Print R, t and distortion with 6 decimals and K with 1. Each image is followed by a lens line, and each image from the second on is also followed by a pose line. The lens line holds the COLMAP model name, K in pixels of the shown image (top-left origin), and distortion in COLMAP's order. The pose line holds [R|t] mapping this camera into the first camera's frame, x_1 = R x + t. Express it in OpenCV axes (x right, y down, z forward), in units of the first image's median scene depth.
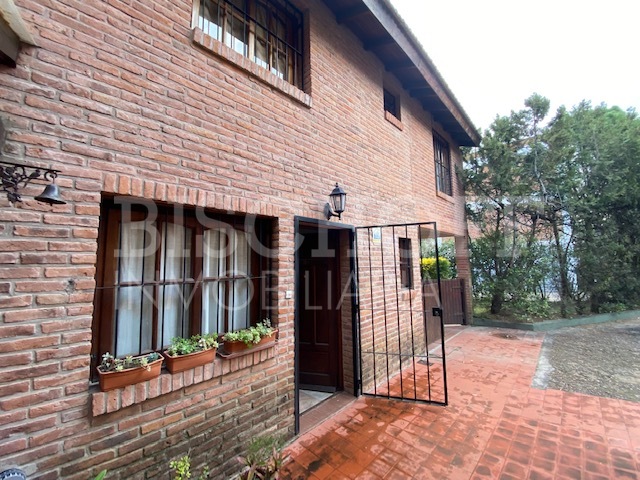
lens RADIAL K [[260.9, 0, 324.1], [0, 260.9, 237.2], [0, 0, 1]] dist [0.001920, -0.014965]
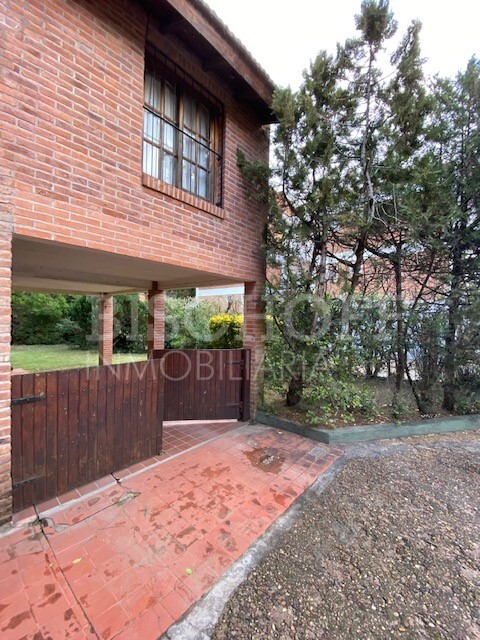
lens RADIAL K [[260.9, 0, 244.8], [0, 260.9, 320.0], [0, 0, 1]] dist [0.001920, -0.014965]
pose [[0.998330, 0.042522, 0.039094, 0.549878], [-0.046786, 0.992197, 0.115567, 0.017712], [-0.033875, -0.117203, 0.992530, 0.424932]]
